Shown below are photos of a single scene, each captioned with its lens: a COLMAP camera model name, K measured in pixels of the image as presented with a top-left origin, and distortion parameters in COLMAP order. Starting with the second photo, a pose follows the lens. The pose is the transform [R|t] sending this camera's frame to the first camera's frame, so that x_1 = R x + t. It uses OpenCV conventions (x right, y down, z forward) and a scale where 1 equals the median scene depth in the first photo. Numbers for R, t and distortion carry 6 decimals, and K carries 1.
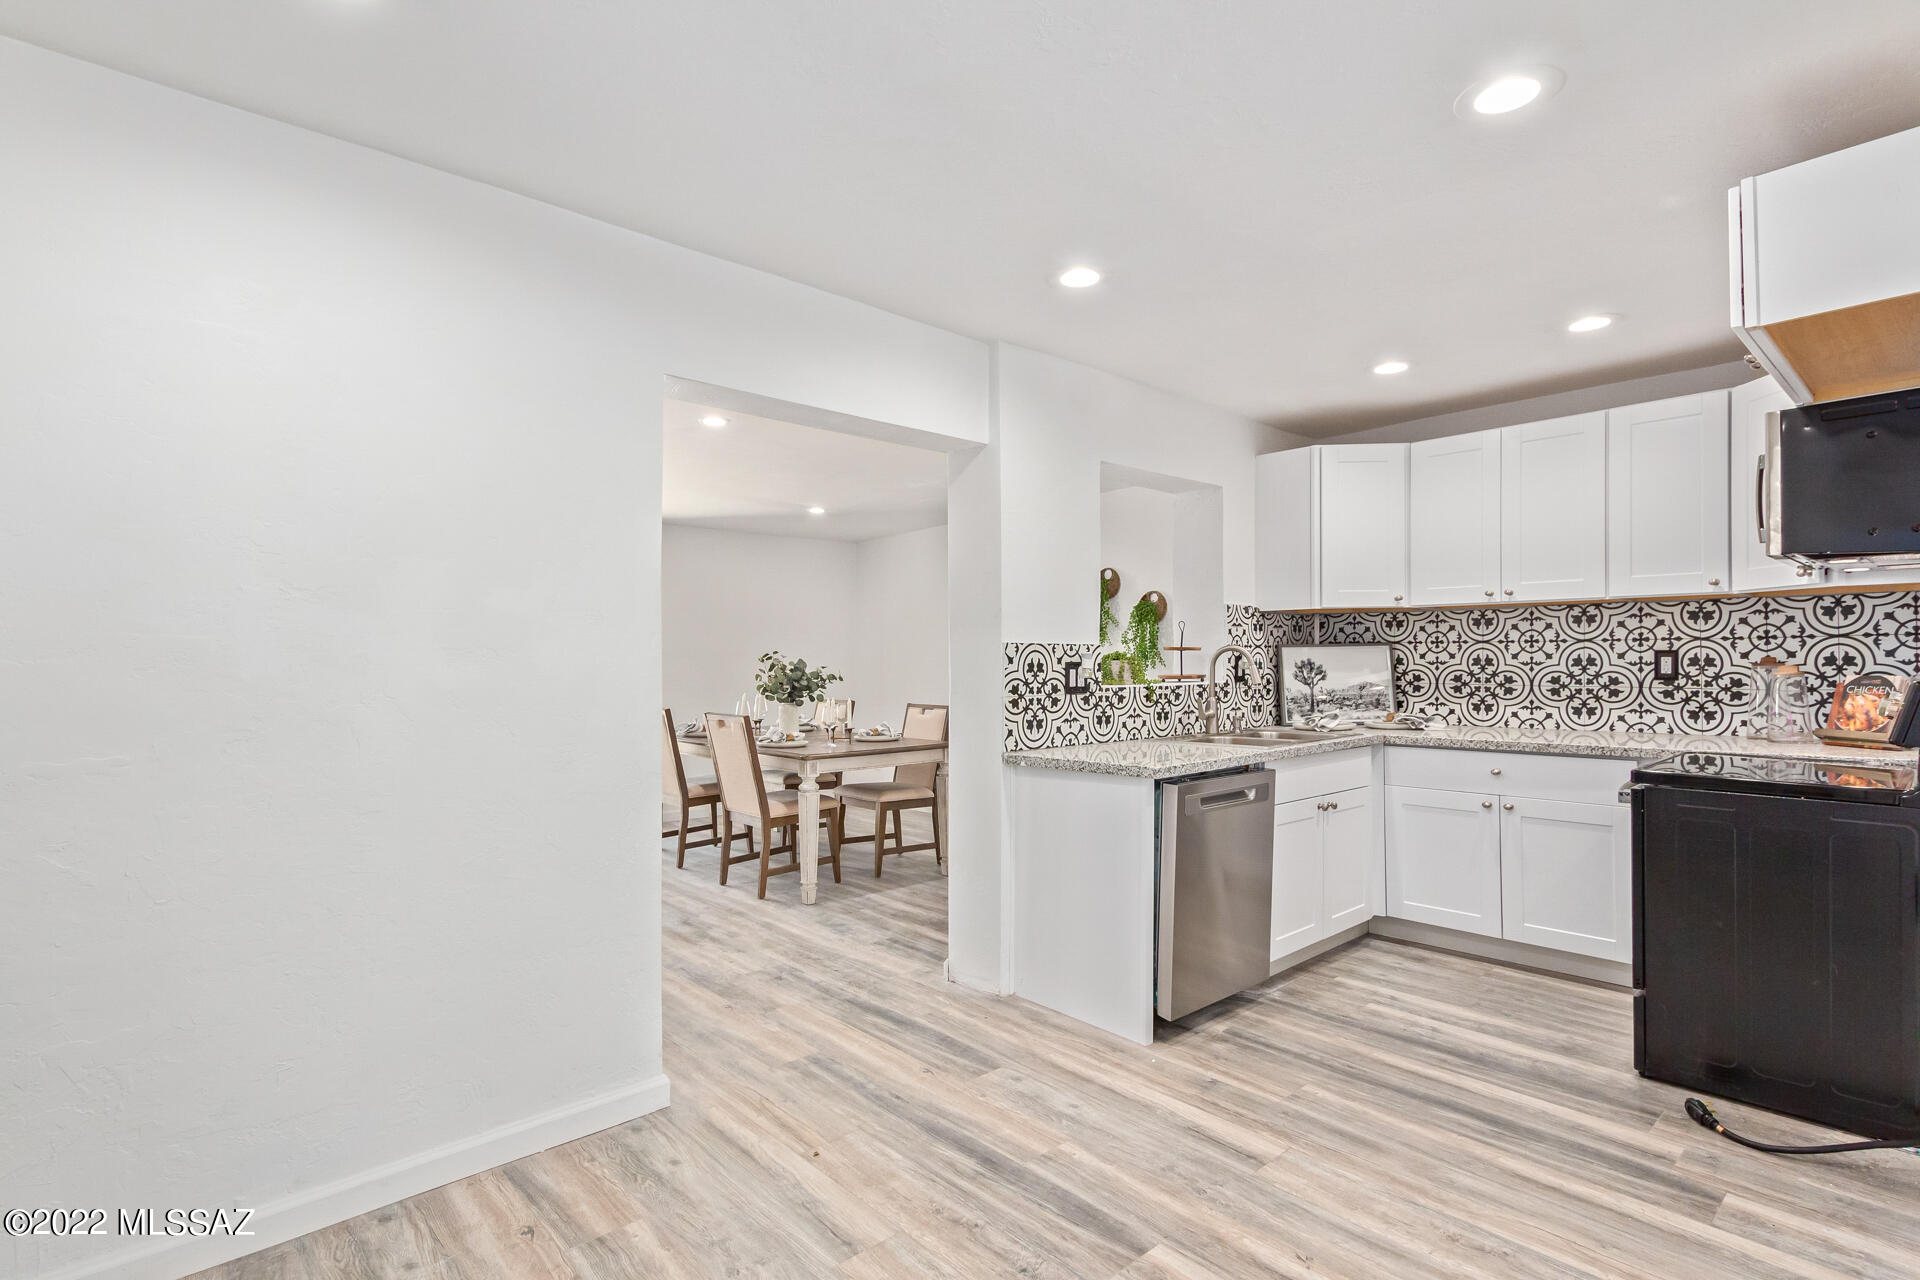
lens RADIAL K [[974.5, 0, 956.1], [0, 974.5, 633.7], [0, 0, 1]] dist [0.006228, 0.000705]
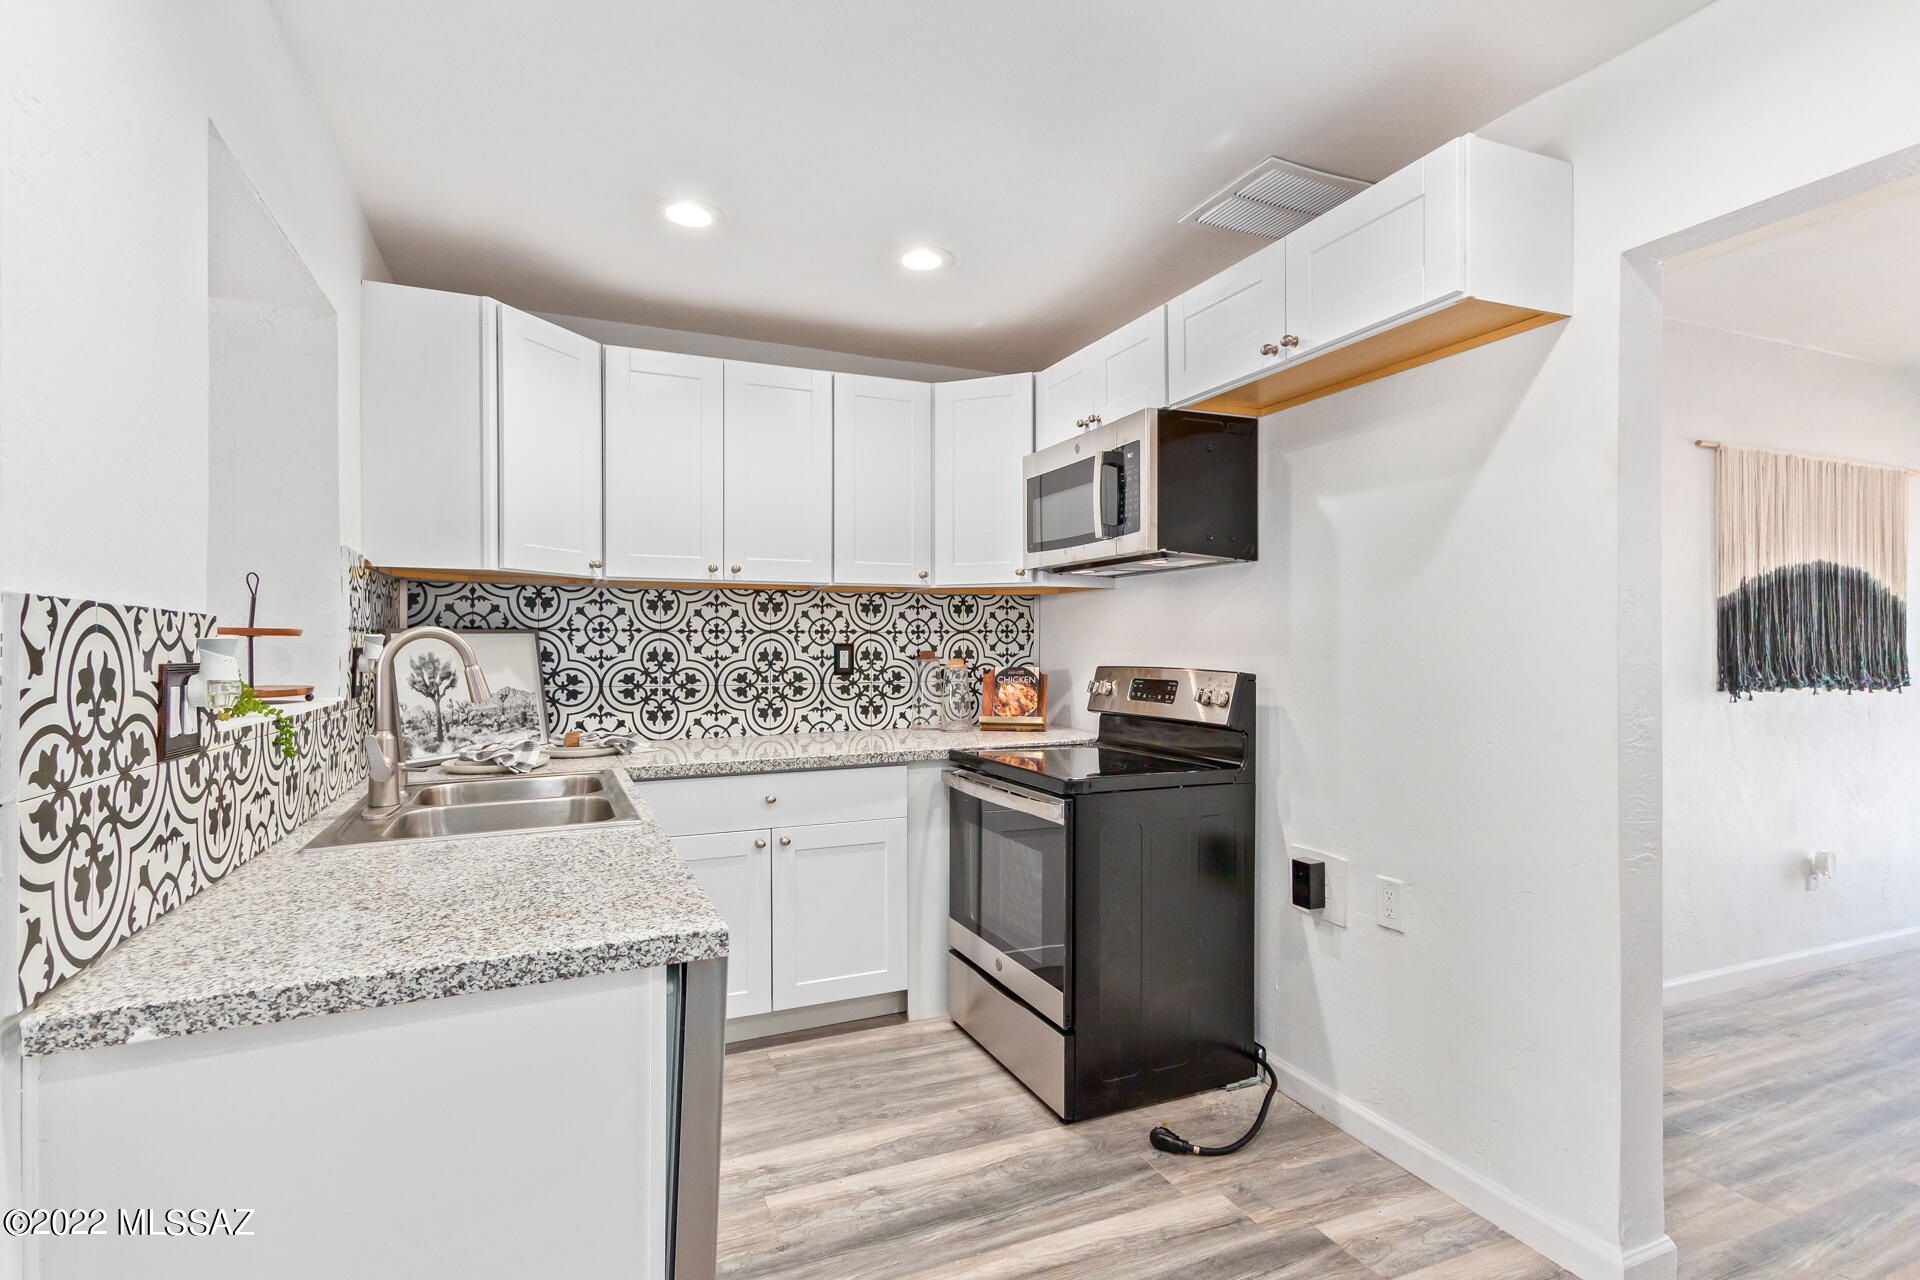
lens RADIAL K [[937.7, 0, 989.0], [0, 937.7, 650.2], [0, 0, 1]] dist [0.015048, 0.000233]
pose [[0.319409, 0.001526, 0.947616, -0.089802], [-0.023649, 0.999700, 0.006362, 0.013871], [-0.947322, -0.024442, 0.319349, 0.559986]]
